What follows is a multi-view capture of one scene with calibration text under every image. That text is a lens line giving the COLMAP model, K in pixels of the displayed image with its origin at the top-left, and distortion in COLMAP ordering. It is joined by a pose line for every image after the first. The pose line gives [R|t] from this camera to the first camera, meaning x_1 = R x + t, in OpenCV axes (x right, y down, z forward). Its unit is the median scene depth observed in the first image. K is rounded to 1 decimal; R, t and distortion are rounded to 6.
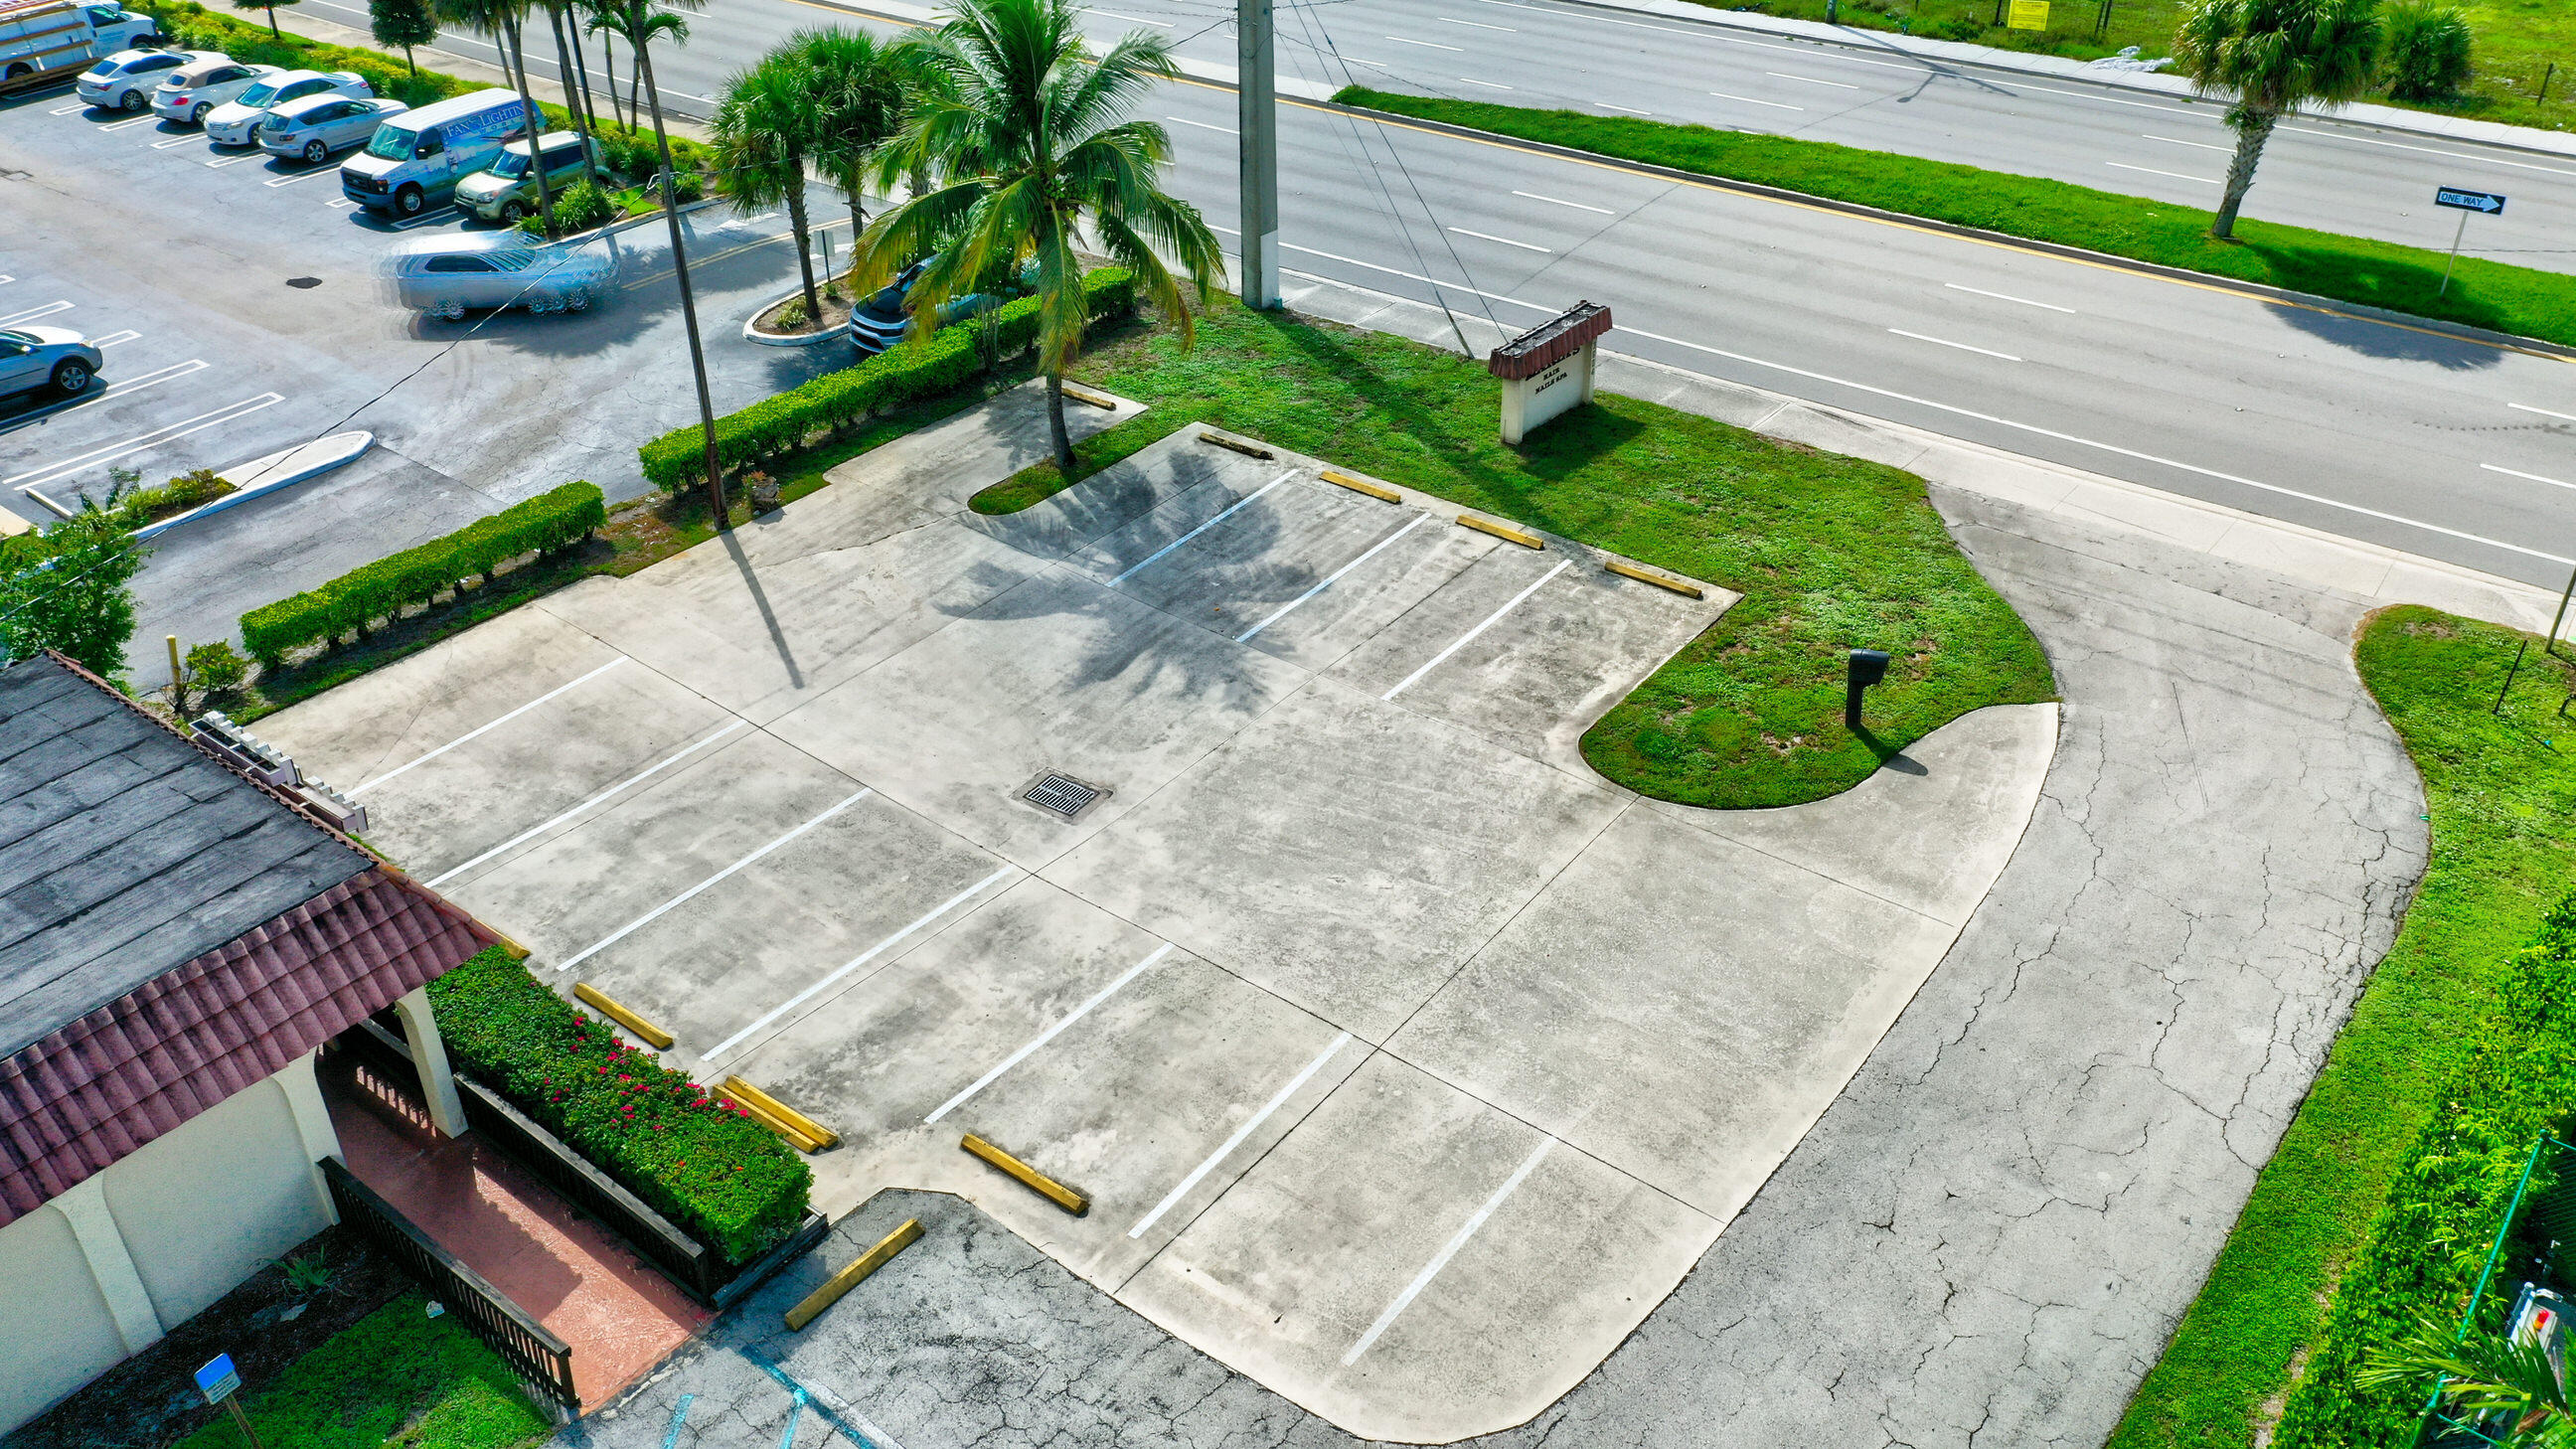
lens RADIAL K [[2012.7, 0, 1276.0], [0, 2012.7, 734.9], [0, 0, 1]] dist [-0.003926, -0.005109]
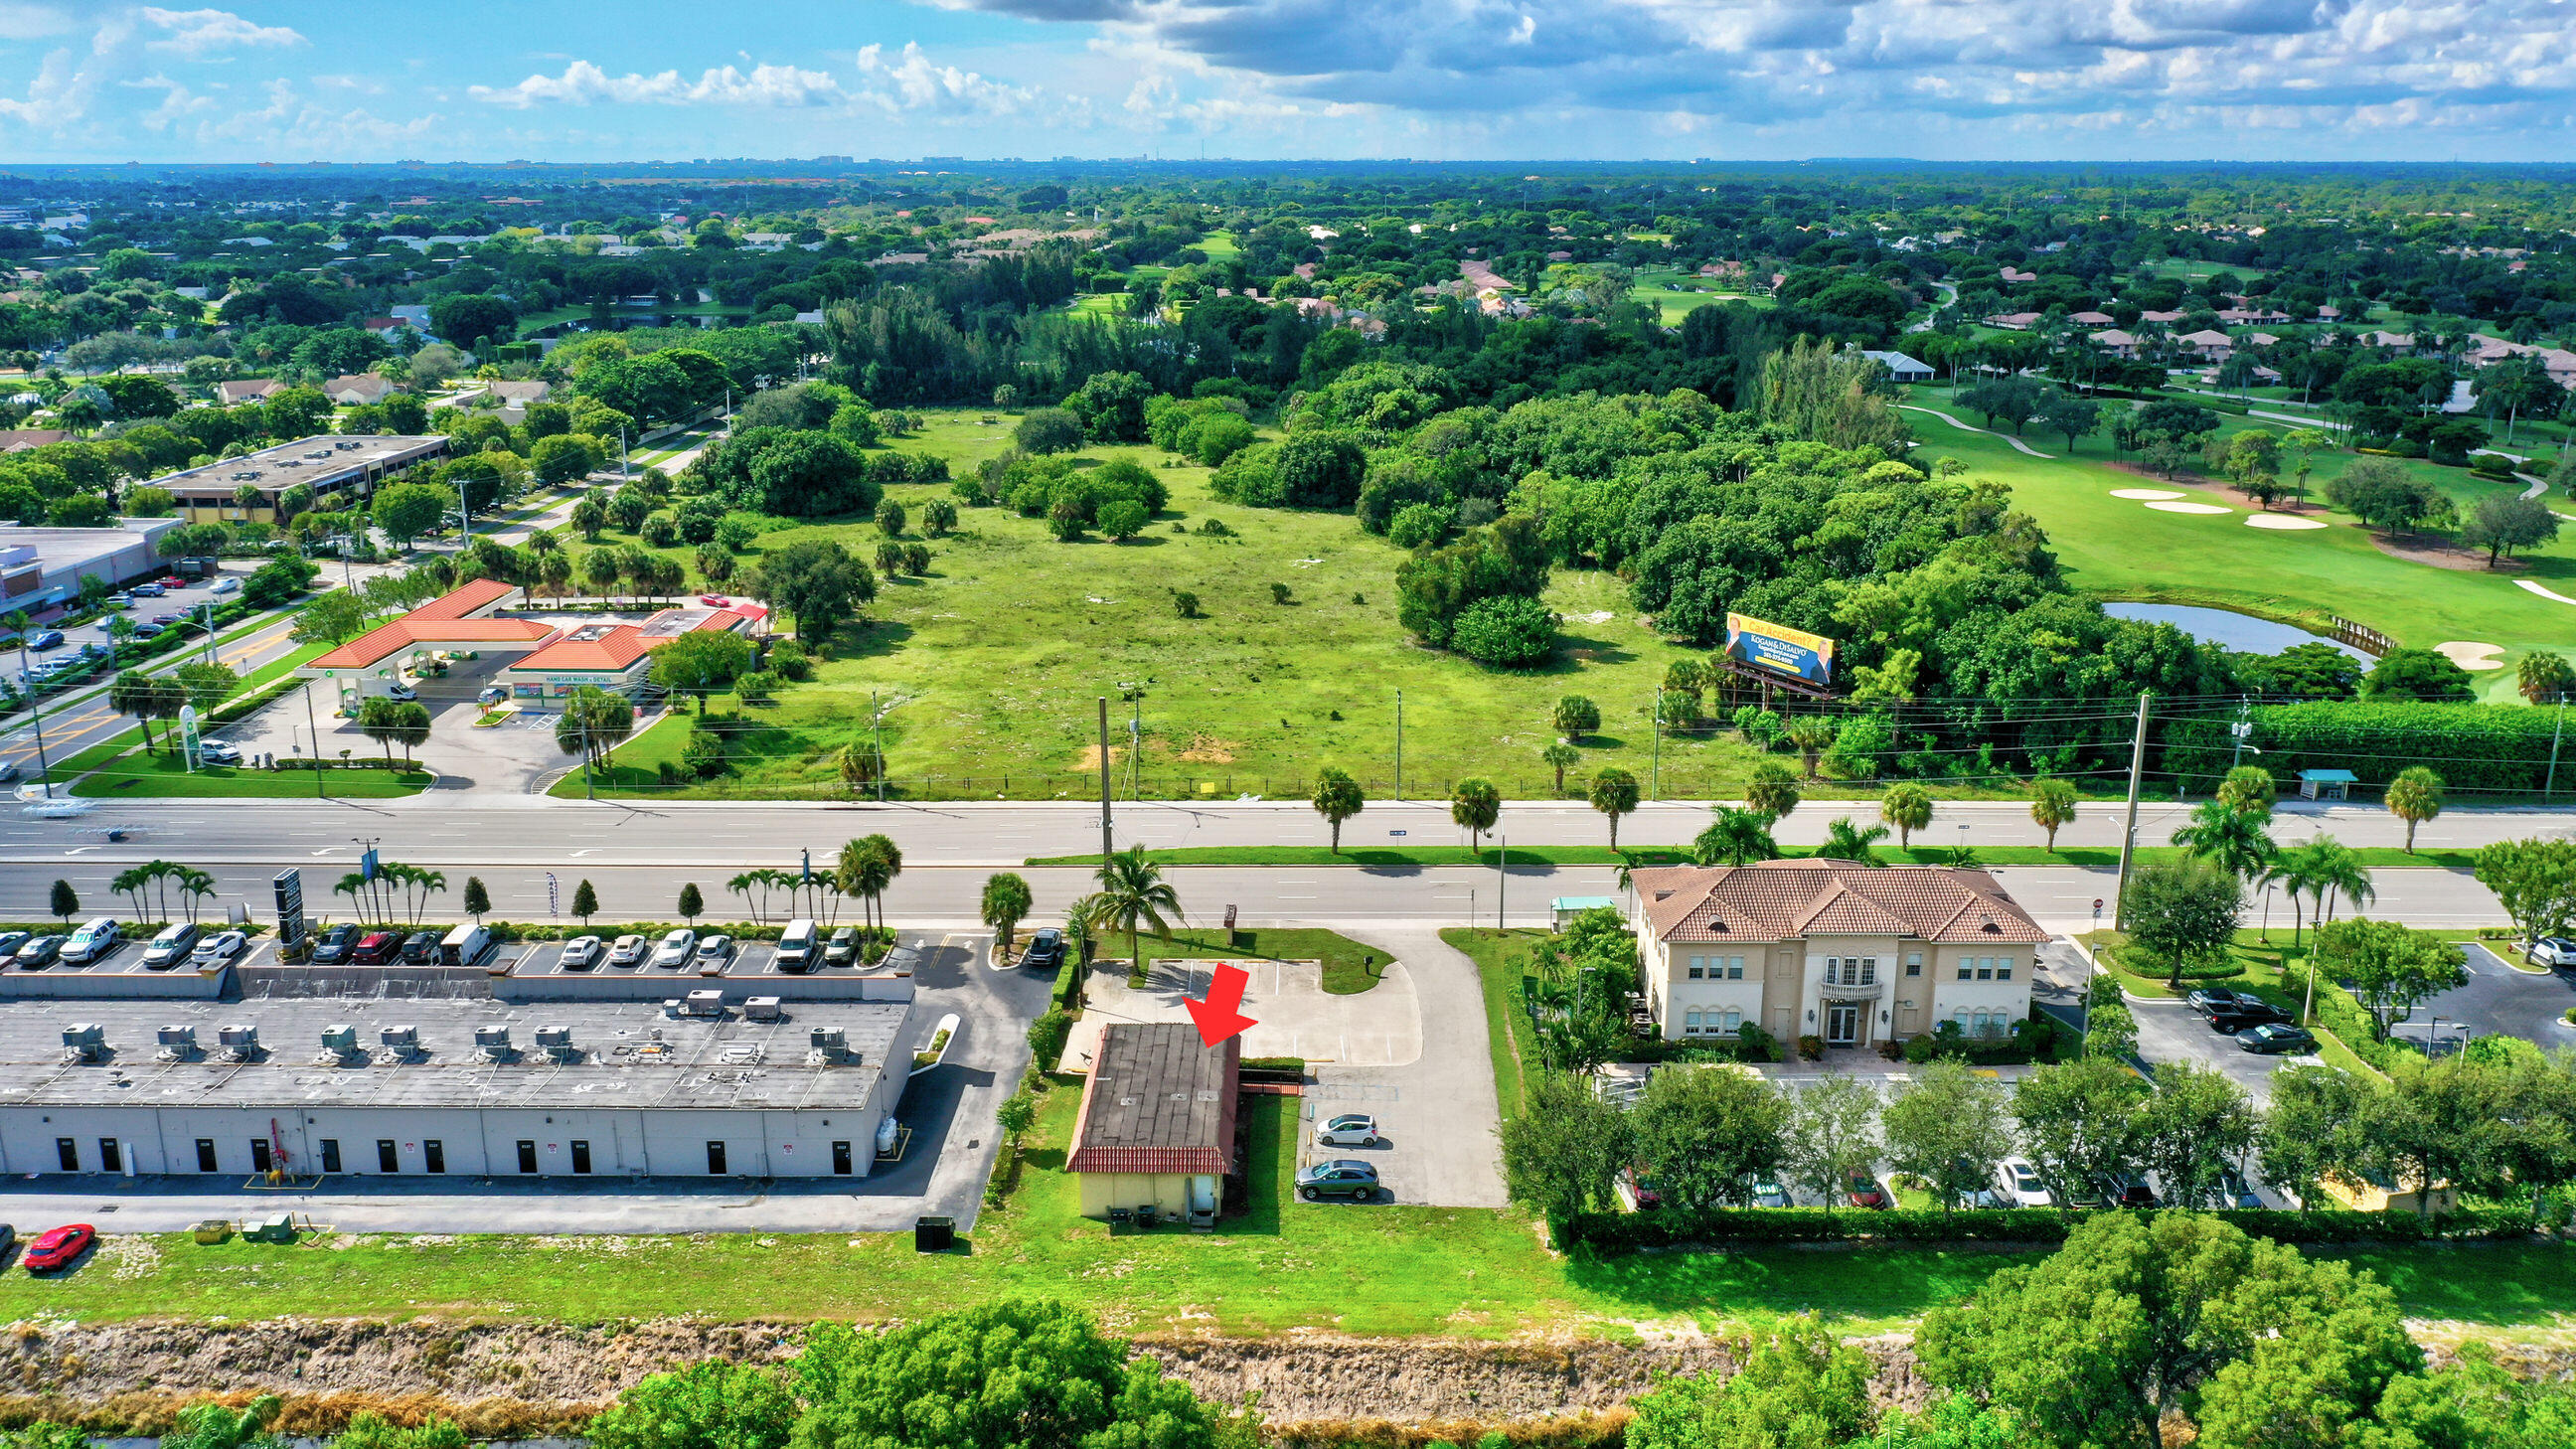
lens RADIAL K [[2012.7, 0, 1263.0], [0, 2012.7, 742.3], [0, 0, 1]] dist [-0.003926, -0.005109]
pose [[0.803178, -0.153816, 0.575539, -2.241886], [0.319843, 0.926387, -0.198766, 0.310348], [-0.502598, 0.343727, 0.793251, -2.452811]]
